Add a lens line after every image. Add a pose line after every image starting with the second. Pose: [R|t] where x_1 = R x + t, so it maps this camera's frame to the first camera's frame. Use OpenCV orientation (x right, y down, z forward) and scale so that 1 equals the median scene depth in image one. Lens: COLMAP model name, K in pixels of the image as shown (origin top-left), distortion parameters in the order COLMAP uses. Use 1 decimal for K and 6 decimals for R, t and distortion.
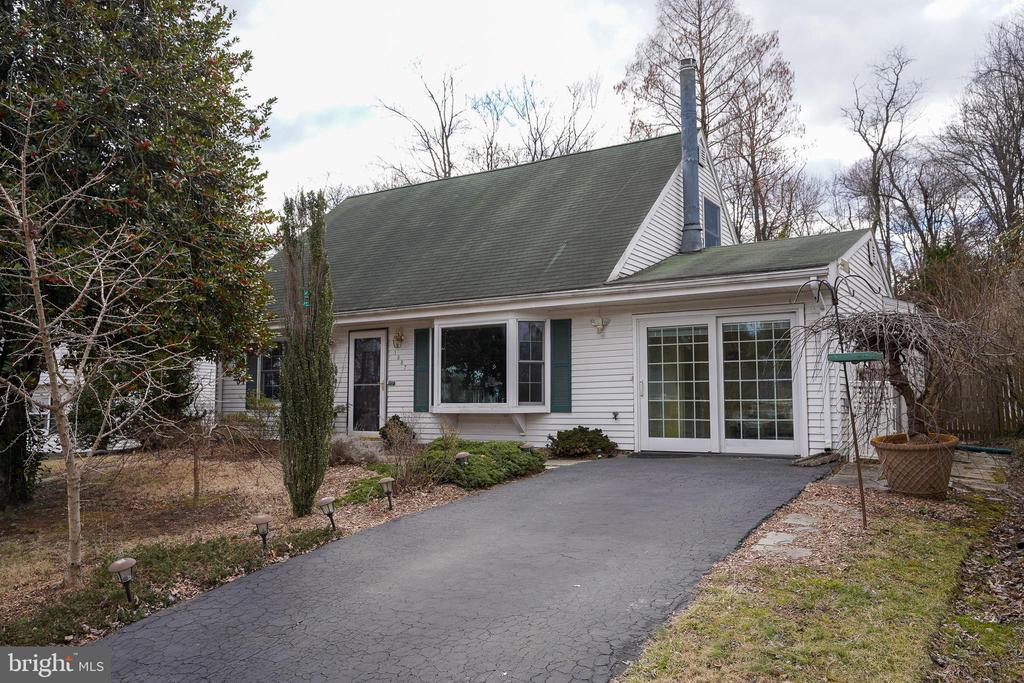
lens RADIAL K [[780.8, 0, 511.3], [0, 780.8, 336.5], [0, 0, 1]] dist [0.026163, 0.007319]
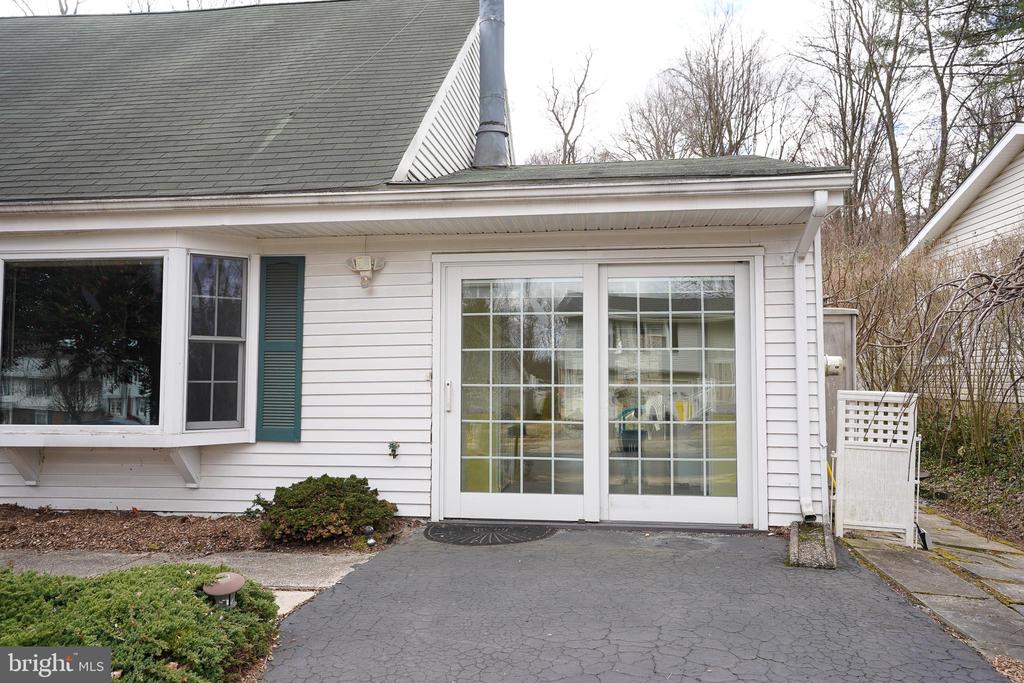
lens RADIAL K [[780.8, 0, 511.3], [0, 780.8, 336.5], [0, 0, 1]] dist [0.026163, 0.007319]
pose [[0.911038, 0.027494, 0.411404, -0.008575], [-0.039499, 0.999005, 0.020705, 0.013415], [-0.410426, -0.035113, 0.911218, 0.489238]]
